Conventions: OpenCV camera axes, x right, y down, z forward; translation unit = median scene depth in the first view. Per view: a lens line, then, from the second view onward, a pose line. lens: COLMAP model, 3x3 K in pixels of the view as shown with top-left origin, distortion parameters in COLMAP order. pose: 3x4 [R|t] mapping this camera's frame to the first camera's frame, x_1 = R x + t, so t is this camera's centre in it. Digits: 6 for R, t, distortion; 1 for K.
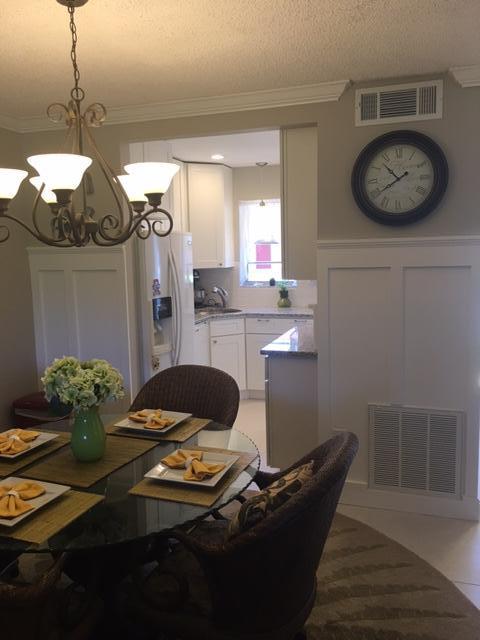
lens RADIAL K [[546.1, 0, 241.1], [0, 546.1, 316.7], [0, 0, 1]] dist [0.052149, -0.044043]
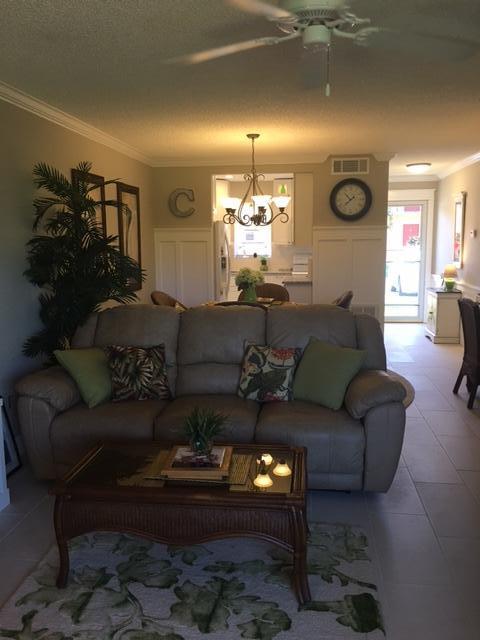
lens RADIAL K [[546.1, 0, 239.9], [0, 546.1, 318.8], [0, 0, 1]] dist [0.052149, -0.044043]
pose [[0.978837, -0.016198, 0.203997, -0.615438], [0.013586, 0.999807, 0.014198, 0.193534], [-0.204188, -0.011126, 0.978868, -1.089013]]
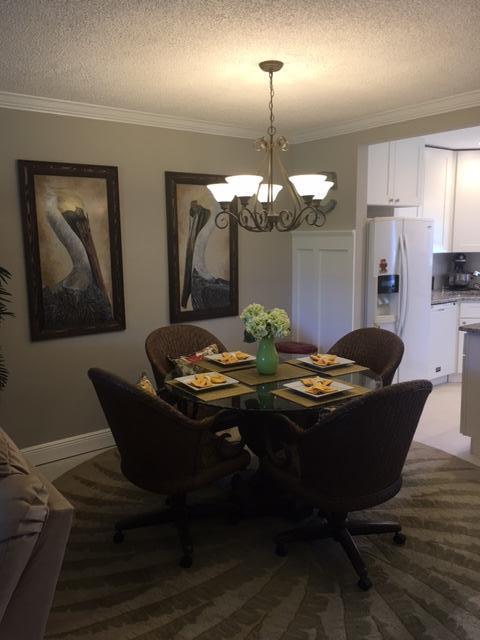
lens RADIAL K [[546.1, 0, 241.2], [0, 546.1, 320.6], [0, 0, 1]] dist [0.052149, -0.044043]
pose [[0.812956, 0.102067, -0.573311, 0.362685], [-0.080827, 0.994768, 0.062486, 0.018579], [0.576689, -0.004459, 0.816952, -0.185745]]
